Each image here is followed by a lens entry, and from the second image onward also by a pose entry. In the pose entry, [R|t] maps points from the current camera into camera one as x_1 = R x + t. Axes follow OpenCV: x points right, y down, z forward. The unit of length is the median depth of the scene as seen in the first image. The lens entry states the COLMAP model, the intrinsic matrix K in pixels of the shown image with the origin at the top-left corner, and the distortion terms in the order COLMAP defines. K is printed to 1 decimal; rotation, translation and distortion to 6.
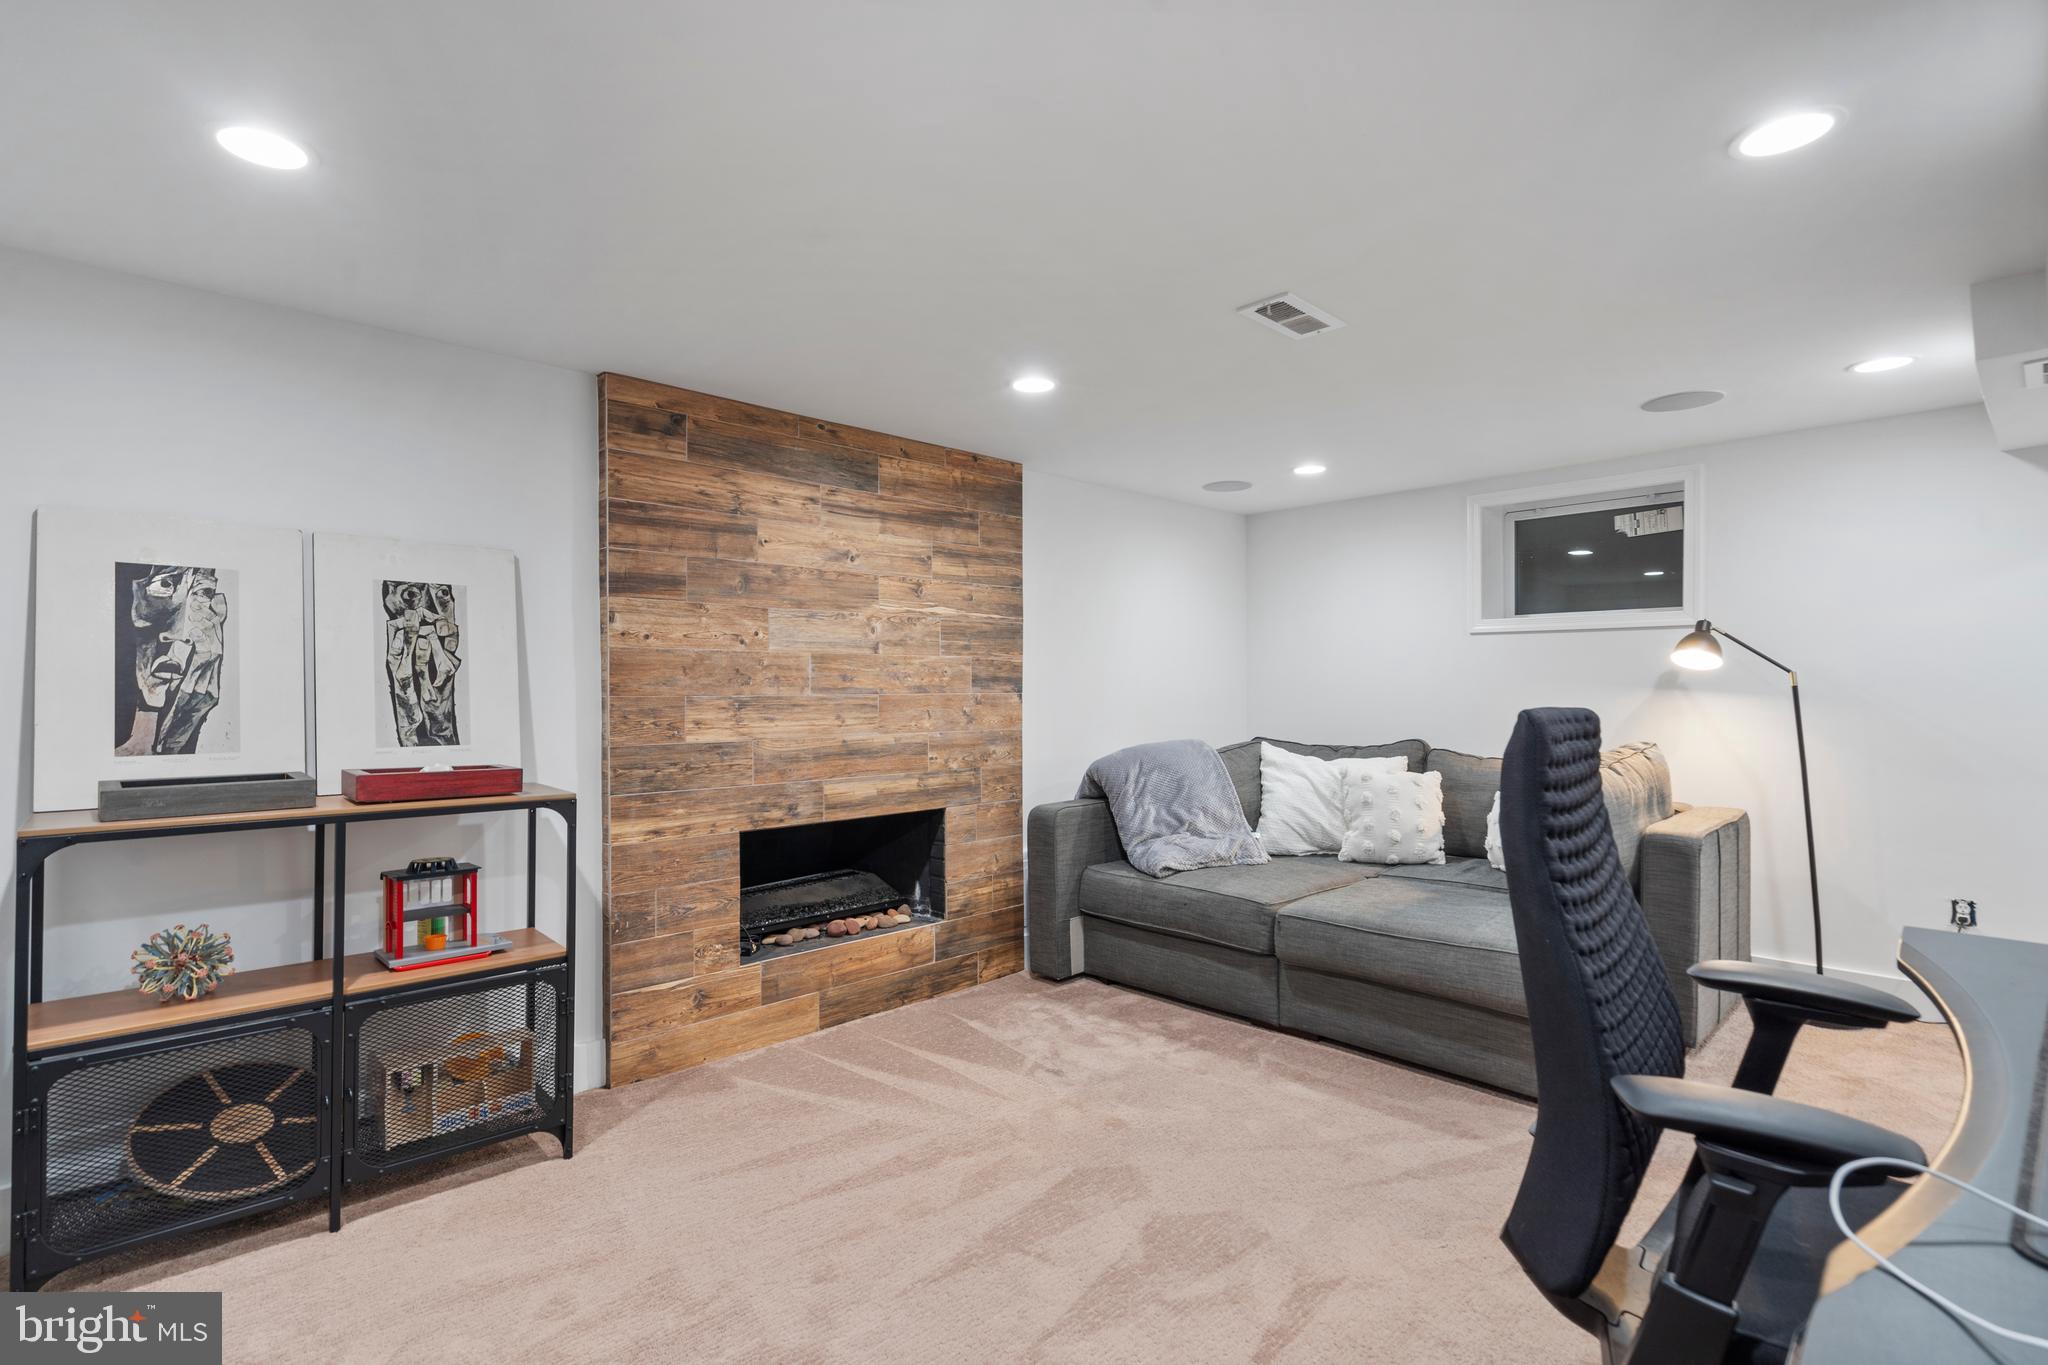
lens RADIAL K [[936.1, 0, 1026.9], [0, 936.1, 689.6], [0, 0, 1]] dist [-0.007262, 0.003161]
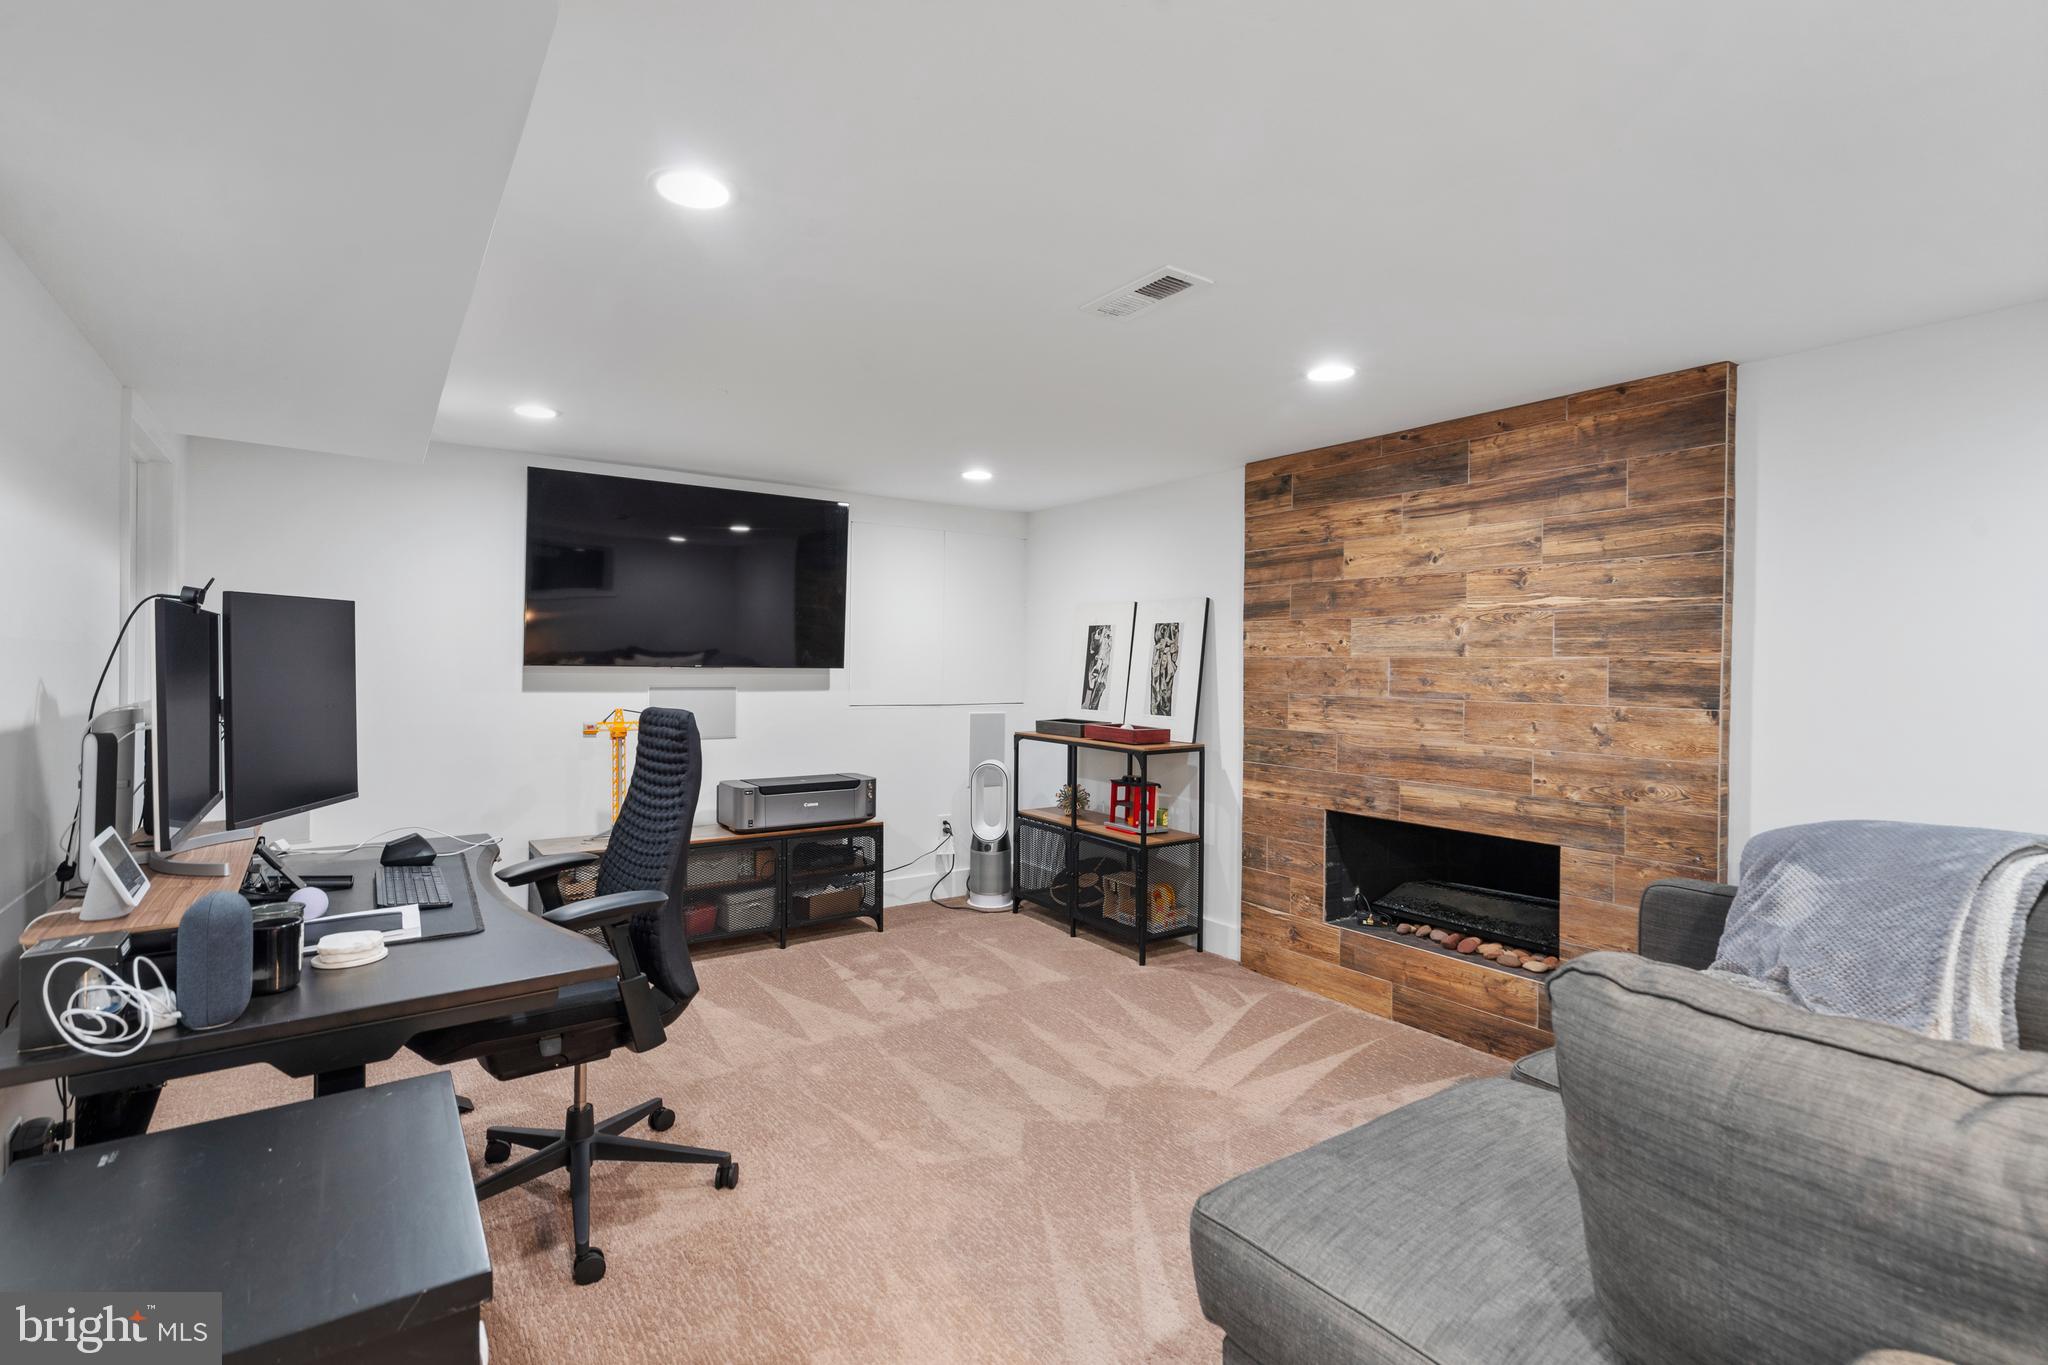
lens RADIAL K [[936.1, 0, 1027.9], [0, 936.1, 672.7], [0, 0, 1]] dist [-0.007262, 0.003161]
pose [[-0.132126, 0.011407, -0.991167, 0.815717], [-0.012947, 0.999829, 0.013232, -0.028827], [0.991148, 0.014581, -0.131956, 0.694042]]
